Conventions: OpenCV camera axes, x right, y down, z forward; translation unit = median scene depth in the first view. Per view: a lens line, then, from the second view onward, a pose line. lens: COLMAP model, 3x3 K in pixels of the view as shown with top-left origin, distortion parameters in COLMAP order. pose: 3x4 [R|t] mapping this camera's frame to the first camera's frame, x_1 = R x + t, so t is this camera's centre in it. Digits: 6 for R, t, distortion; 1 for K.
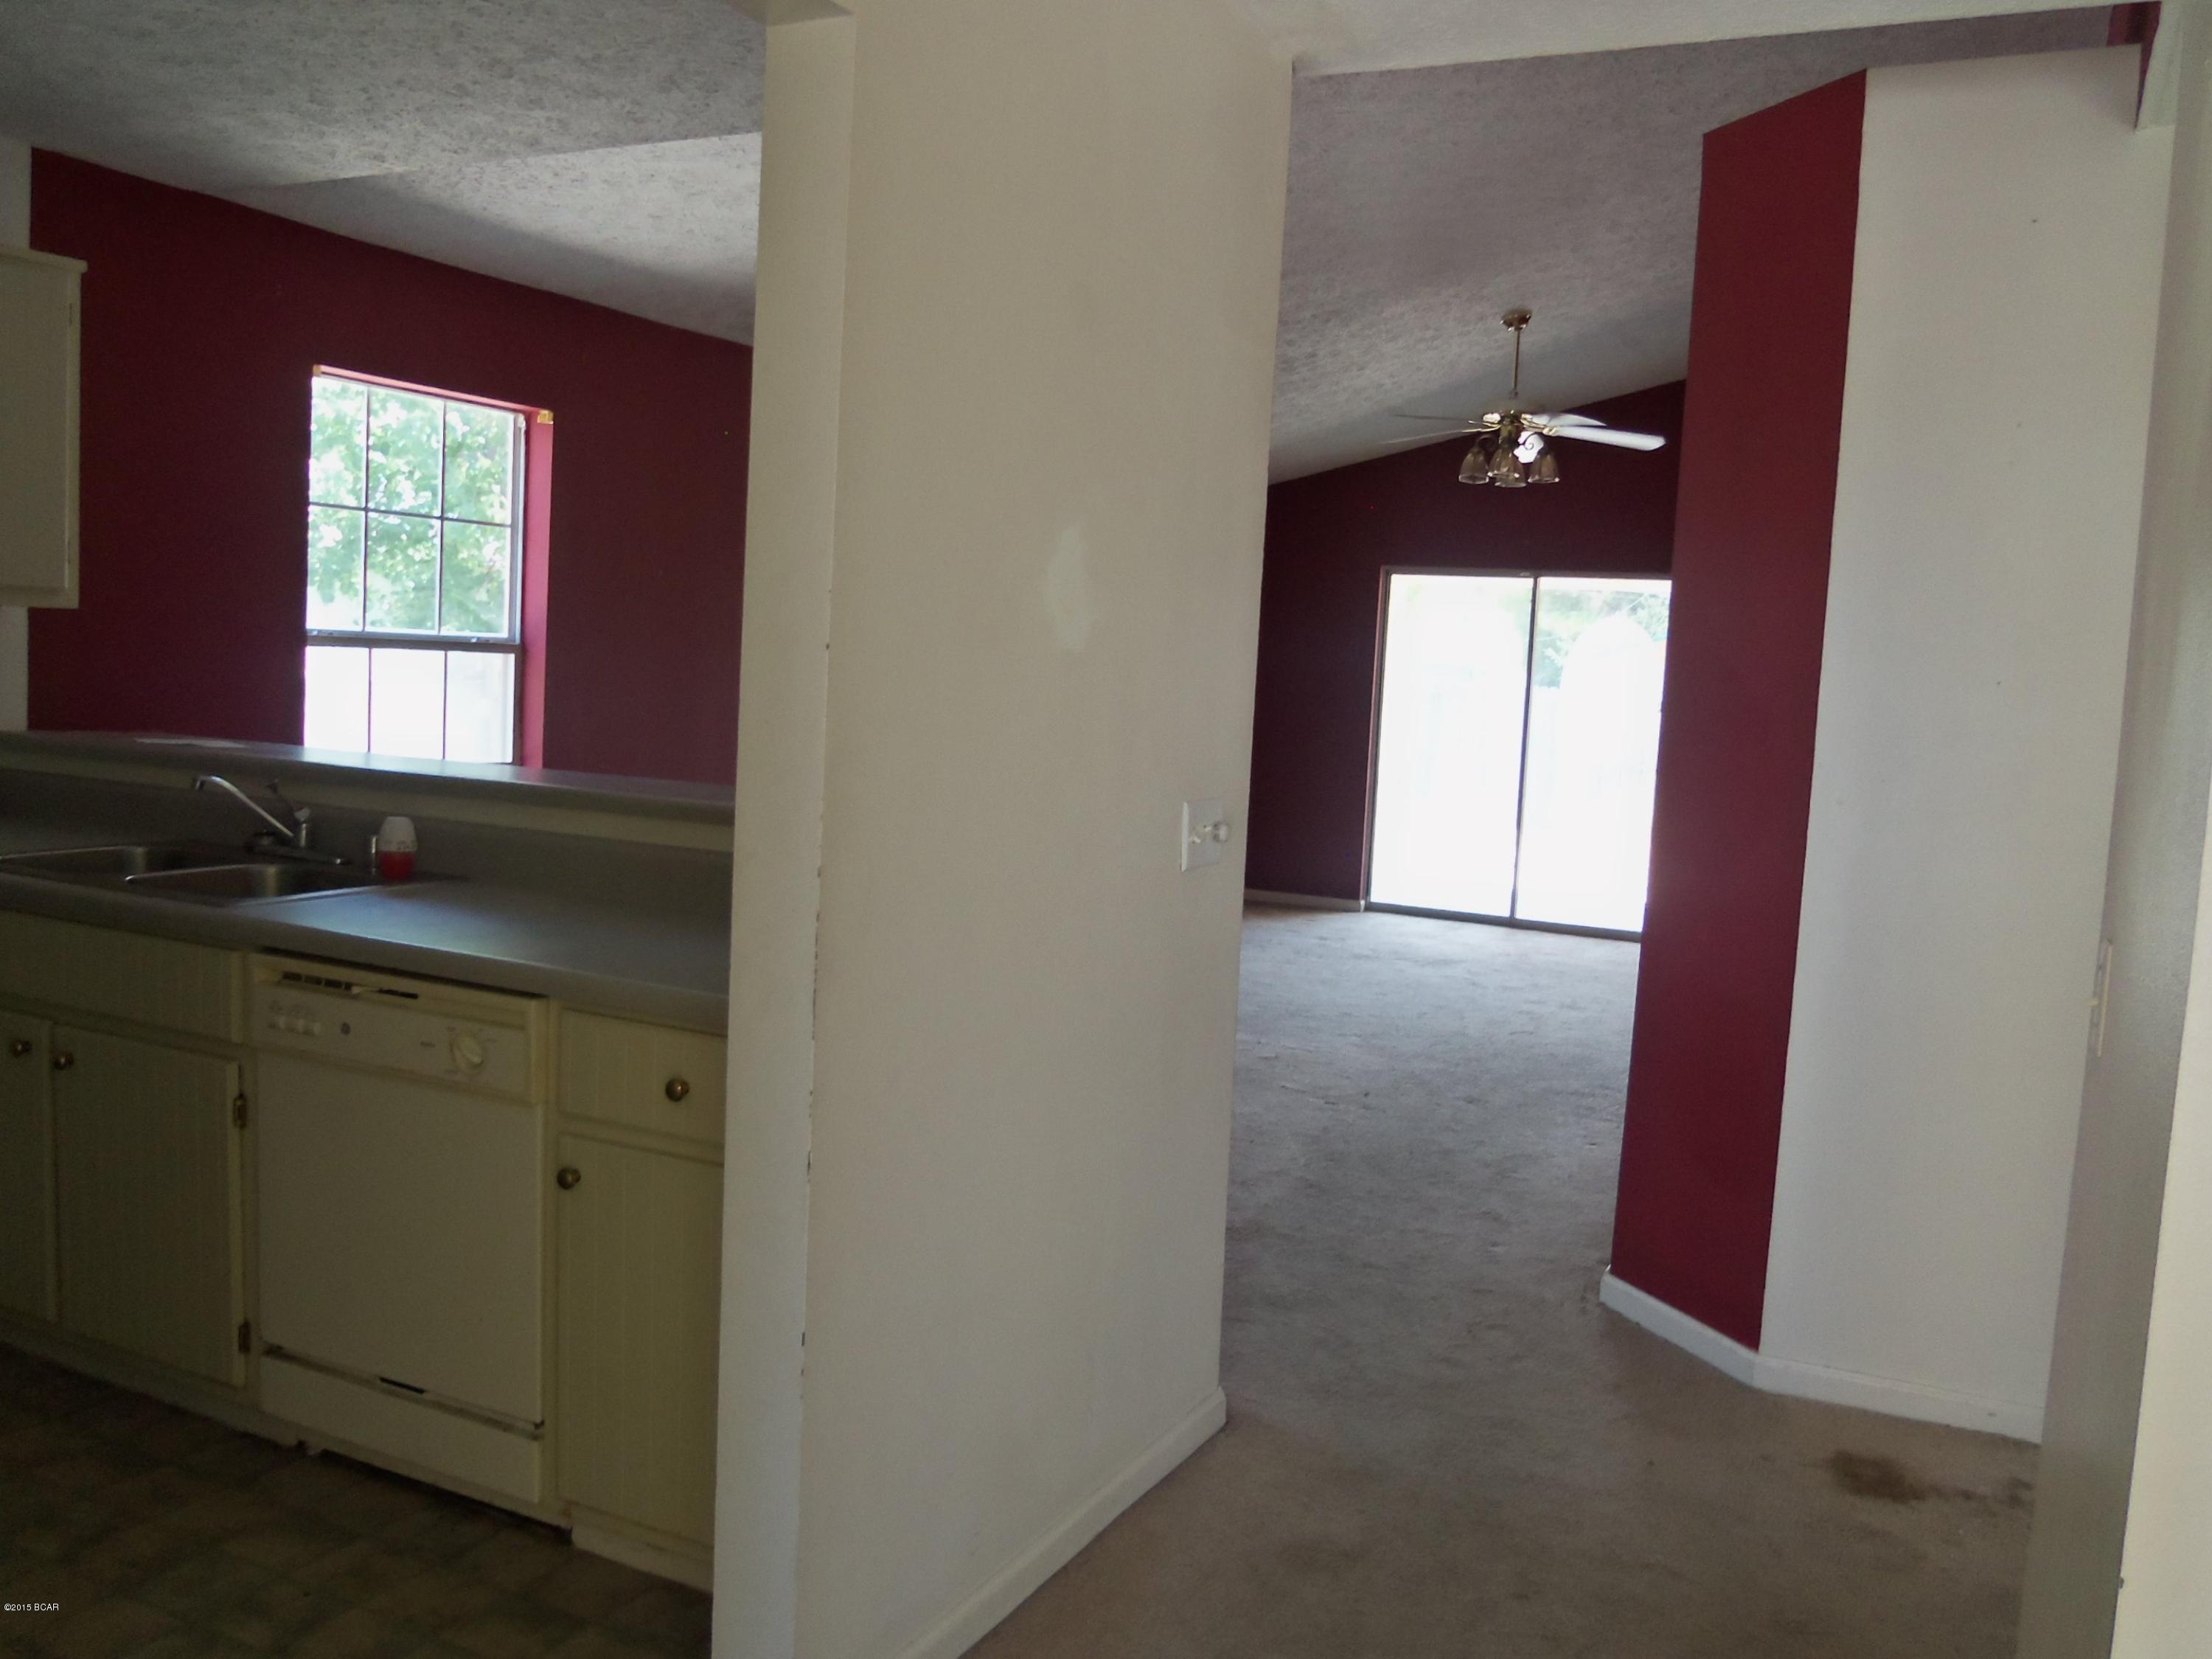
lens RADIAL K [[1795.5, 0, 1106.0], [0, 1795.5, 829.5], [0, 0, 1]] dist [-0.019797, 0.001144]
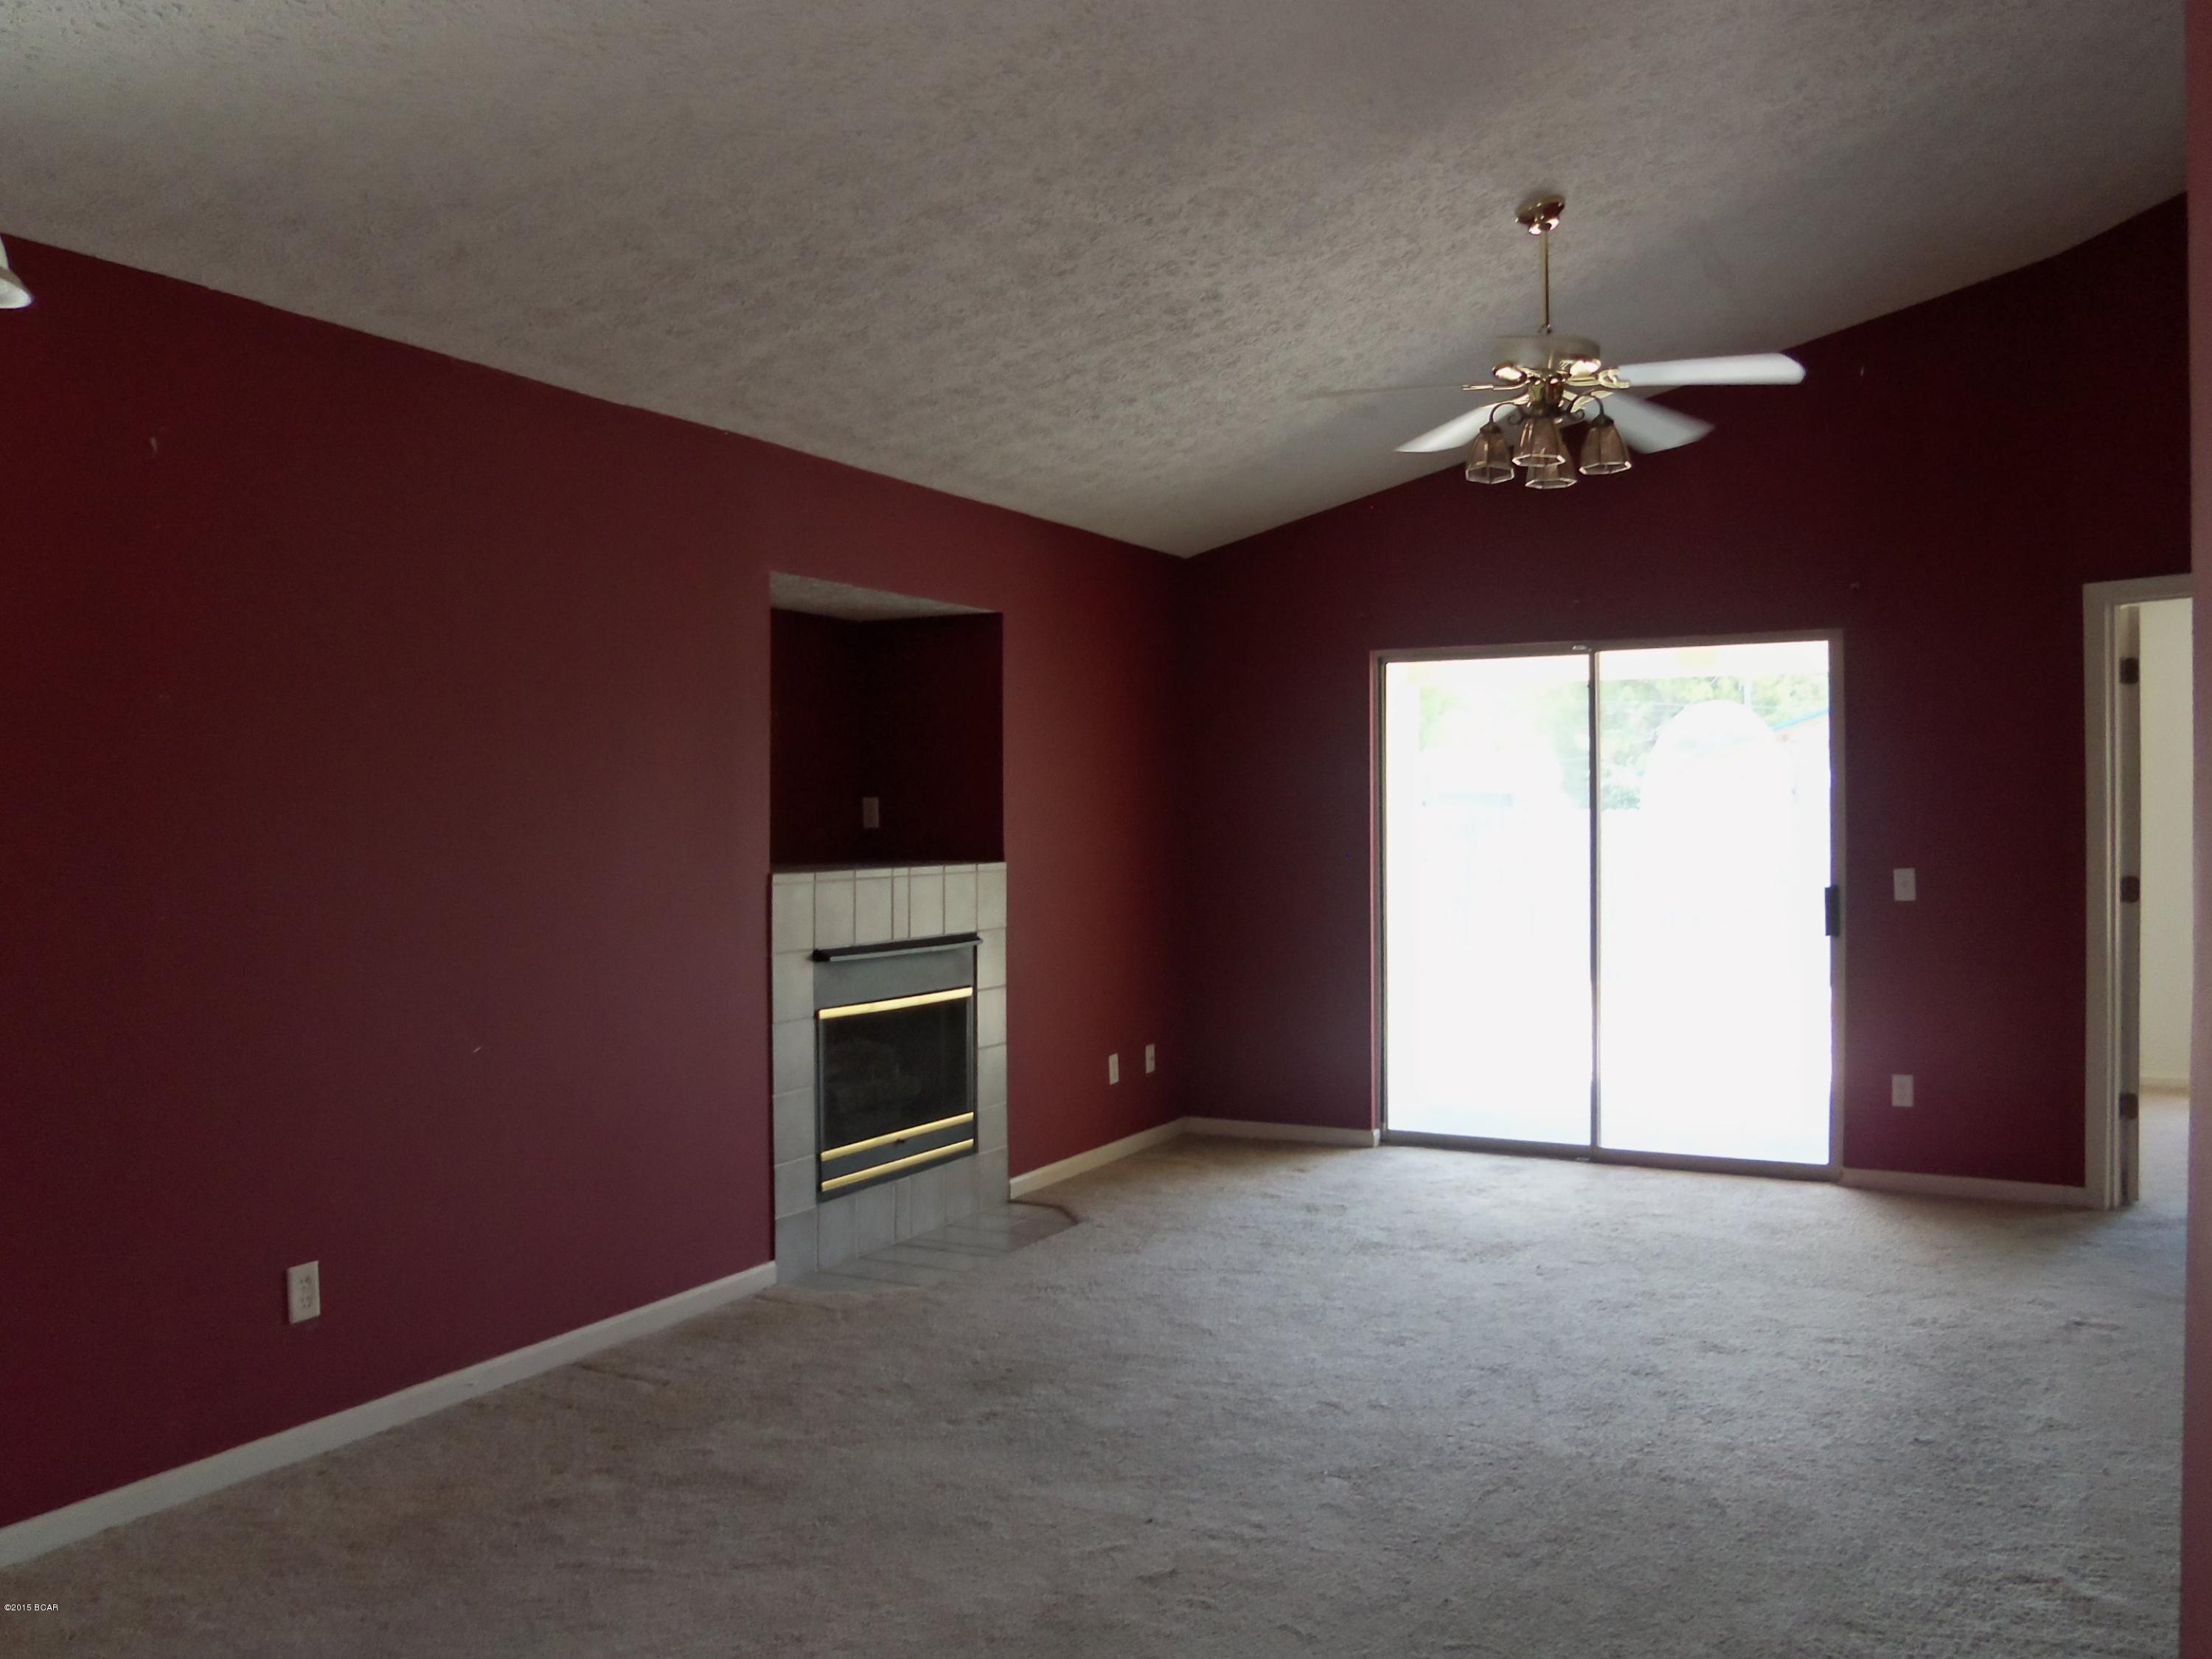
lens RADIAL K [[1795.5, 0, 1106.0], [0, 1795.5, 829.5], [0, 0, 1]] dist [-0.019797, 0.001144]
pose [[0.998157, -0.056239, -0.022800, 0.072290], [0.054150, 0.995016, -0.083729, -0.028094], [0.027395, 0.082340, 0.996228, 0.351661]]
